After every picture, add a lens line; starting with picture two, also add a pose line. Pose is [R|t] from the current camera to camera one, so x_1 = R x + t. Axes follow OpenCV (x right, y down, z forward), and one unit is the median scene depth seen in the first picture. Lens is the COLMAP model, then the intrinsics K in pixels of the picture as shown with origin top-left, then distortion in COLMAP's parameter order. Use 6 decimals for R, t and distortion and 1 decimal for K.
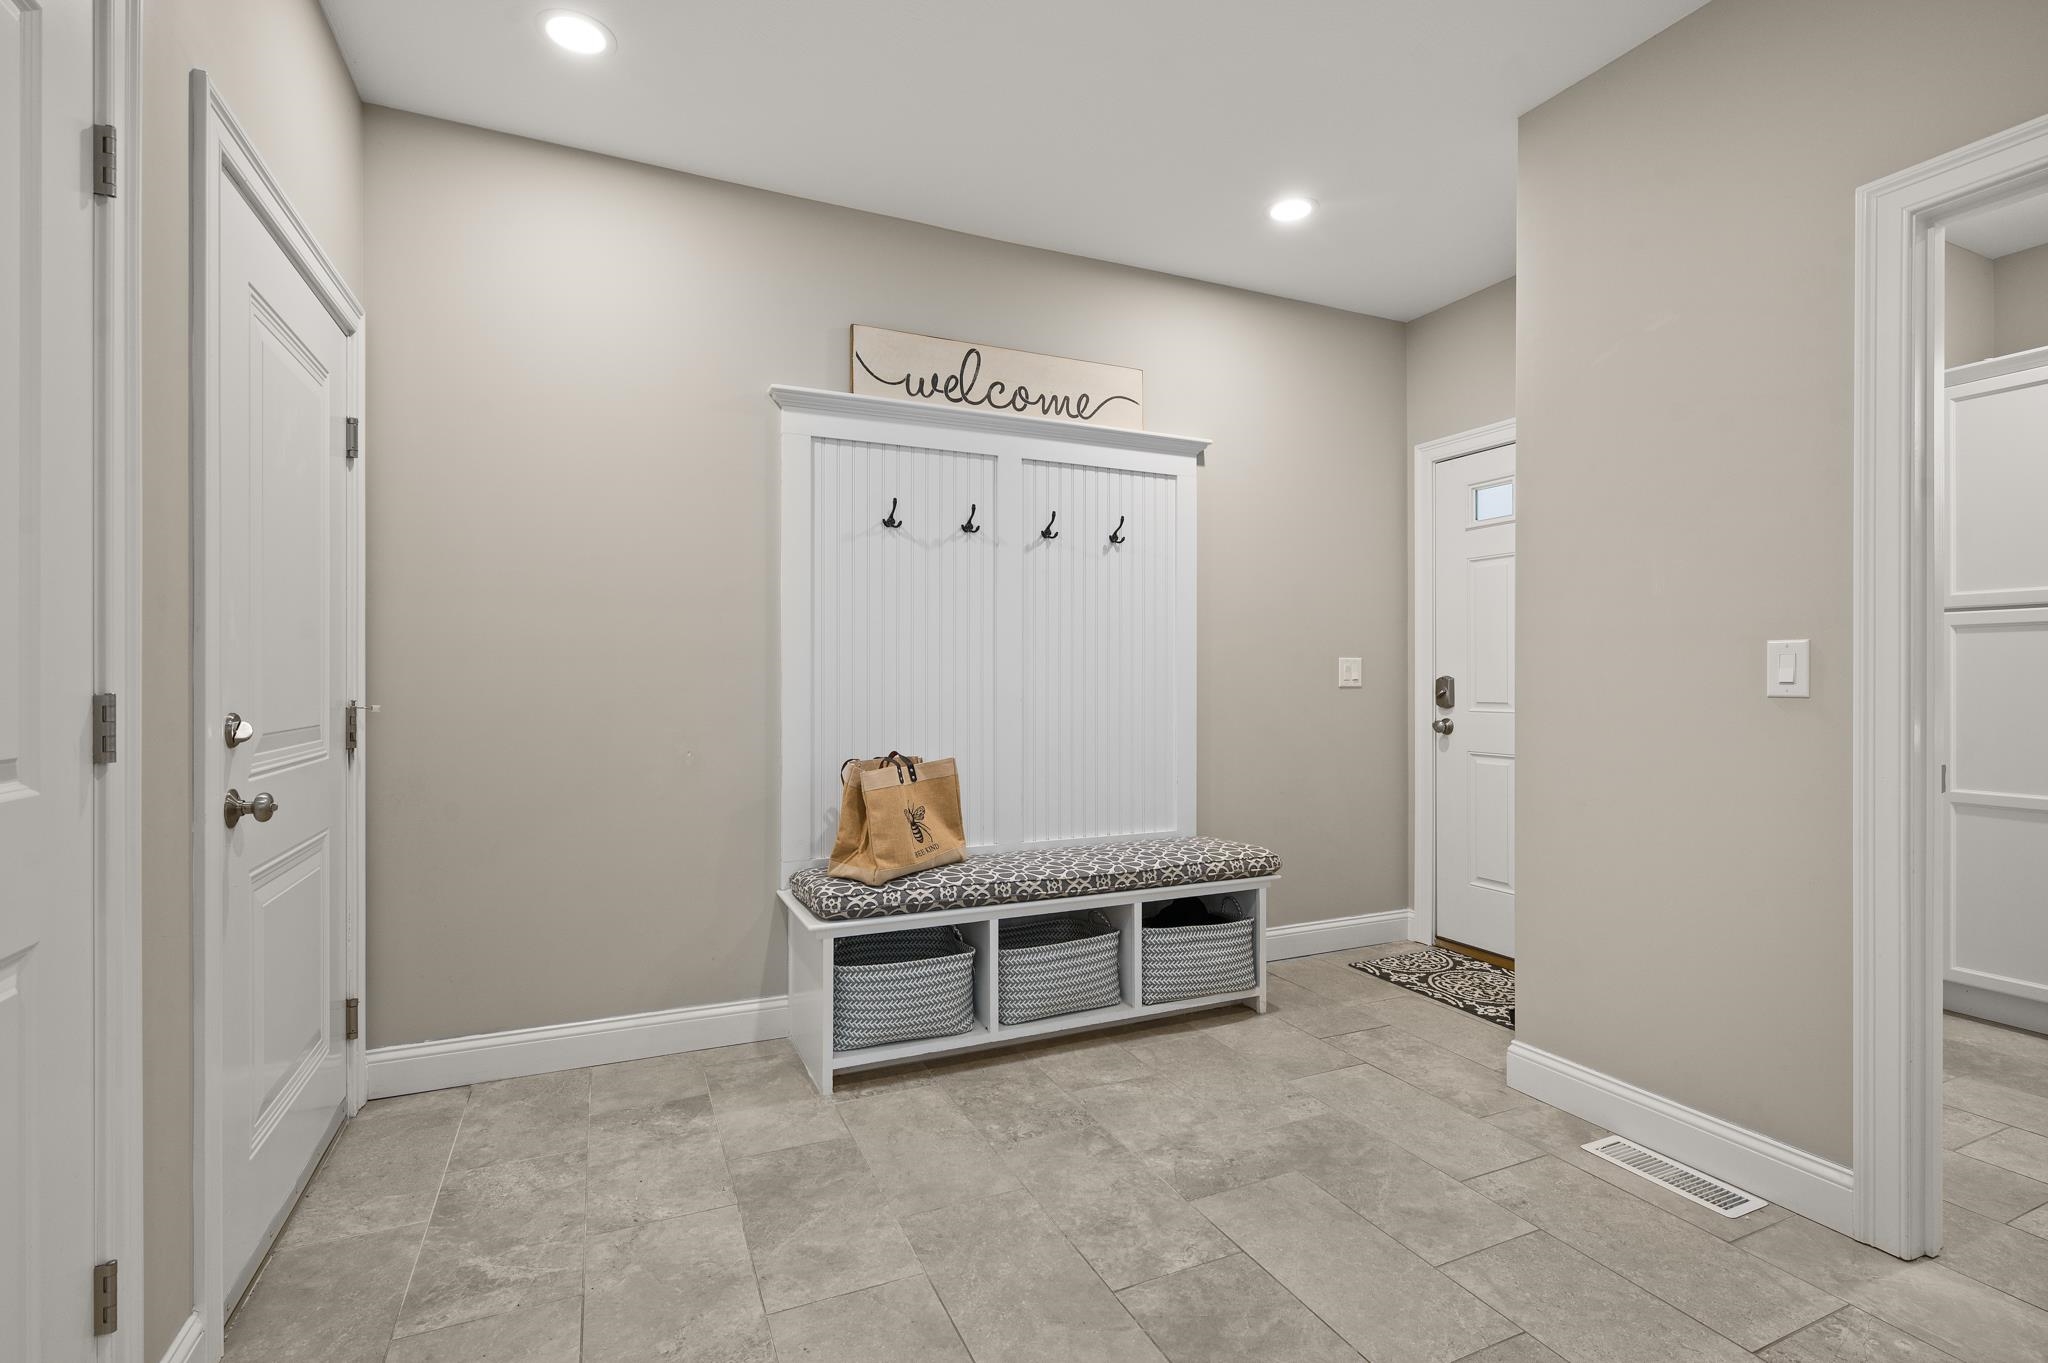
lens RADIAL K [[942.0, 0, 1024.0], [0, 942.0, 681.5], [0, 0, 1]] dist [0.001370, 0.000228]
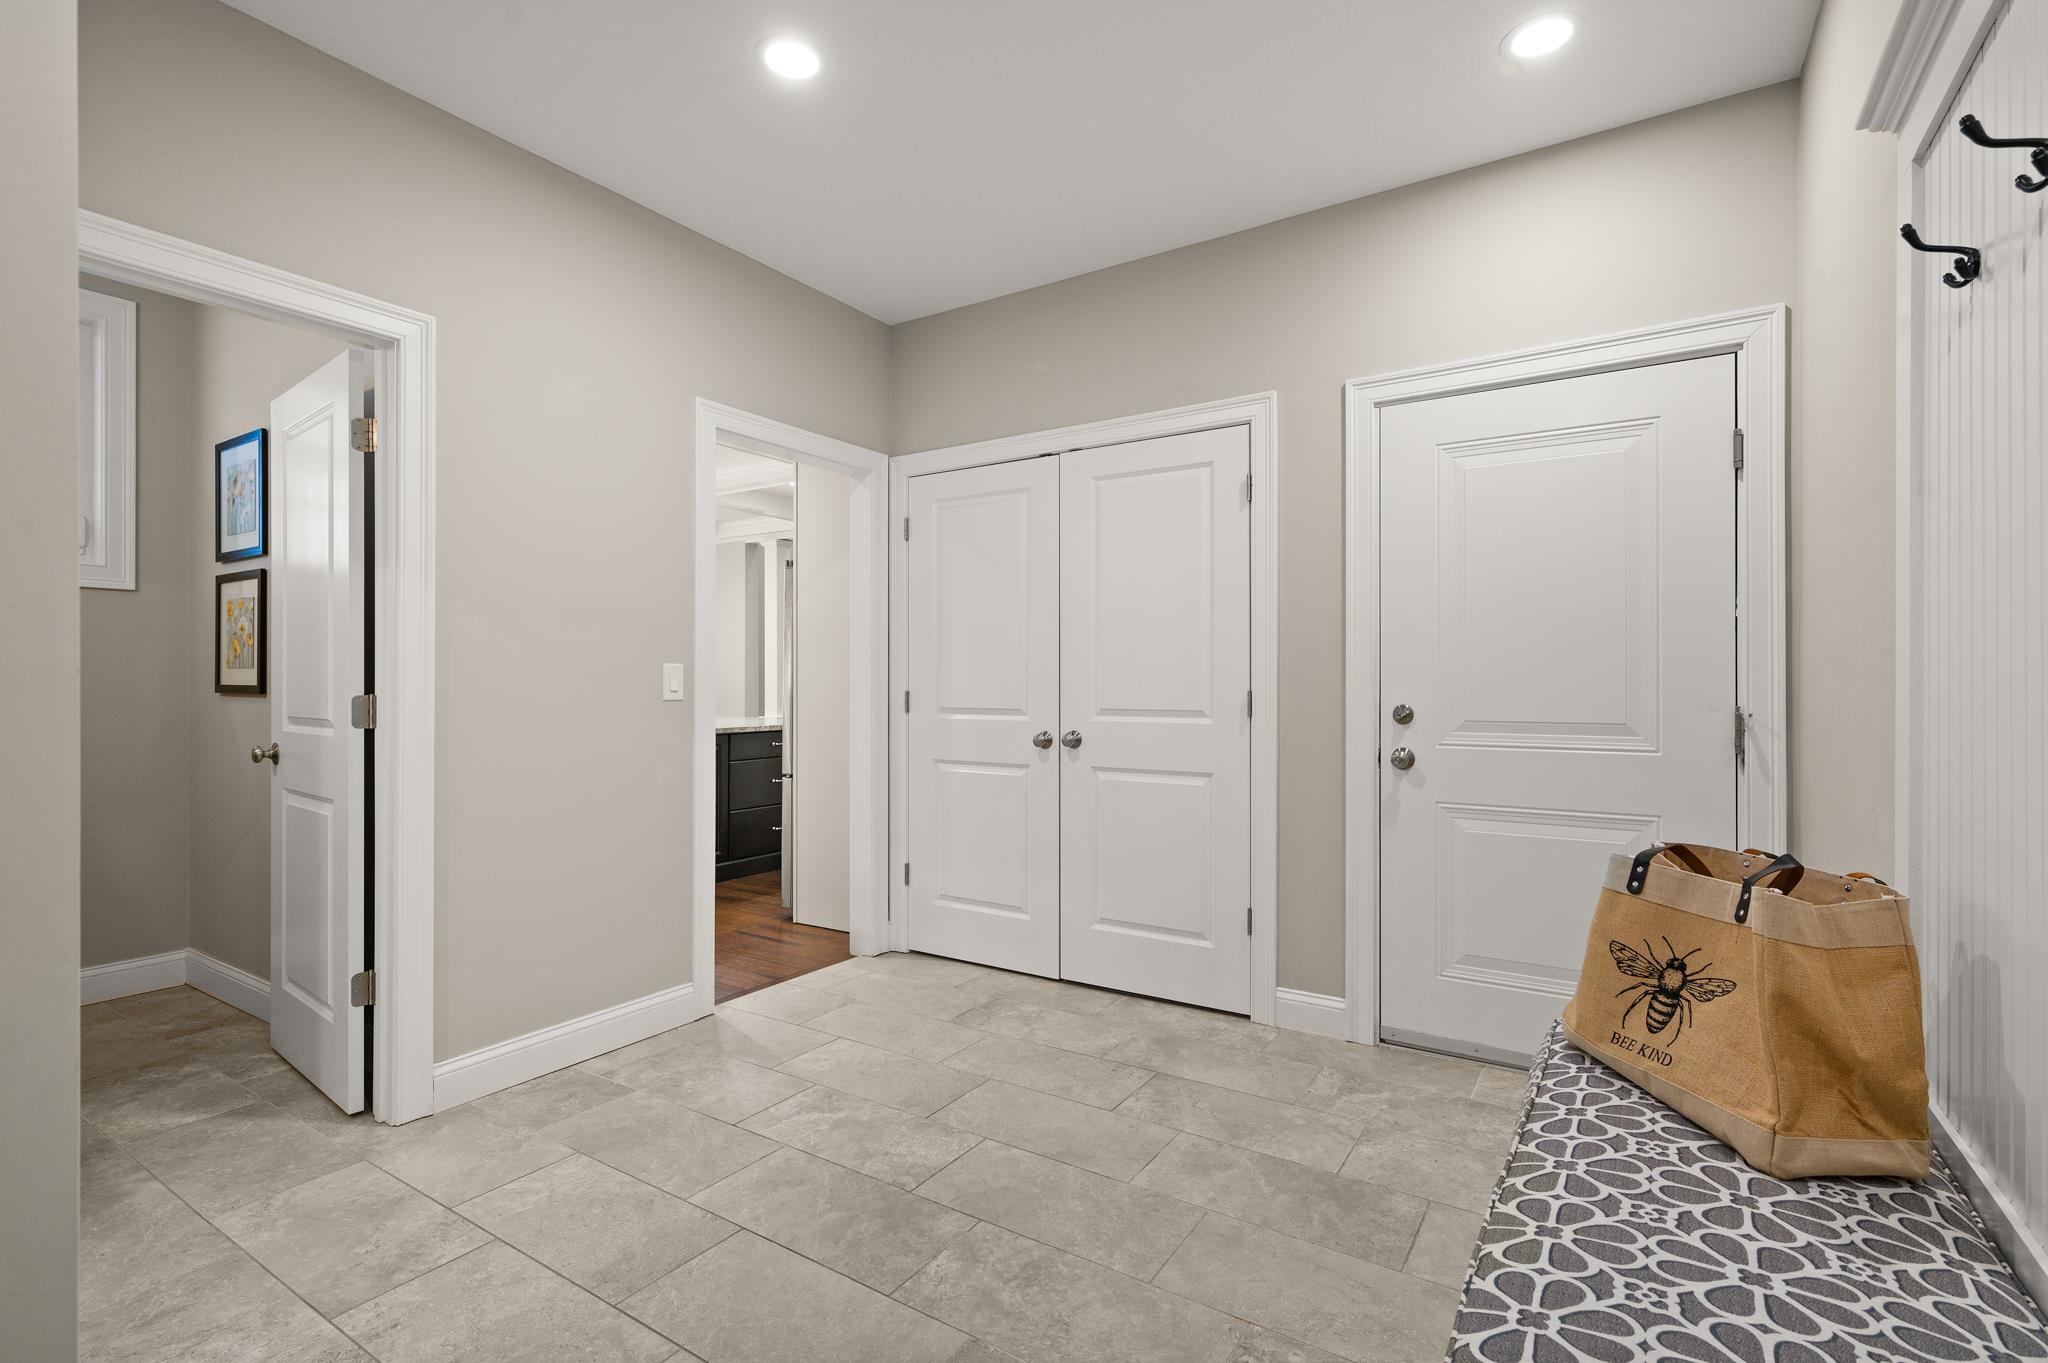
lens RADIAL K [[942.0, 0, 1024.0], [0, 942.0, 681.5], [0, 0, 1]] dist [0.001370, 0.000228]
pose [[-0.842459, -0.000467, -0.538760, 0.623991], [-0.000485, 1.000000, -0.000108, -0.005450], [0.538760, 0.000170, -0.842459, 1.864196]]
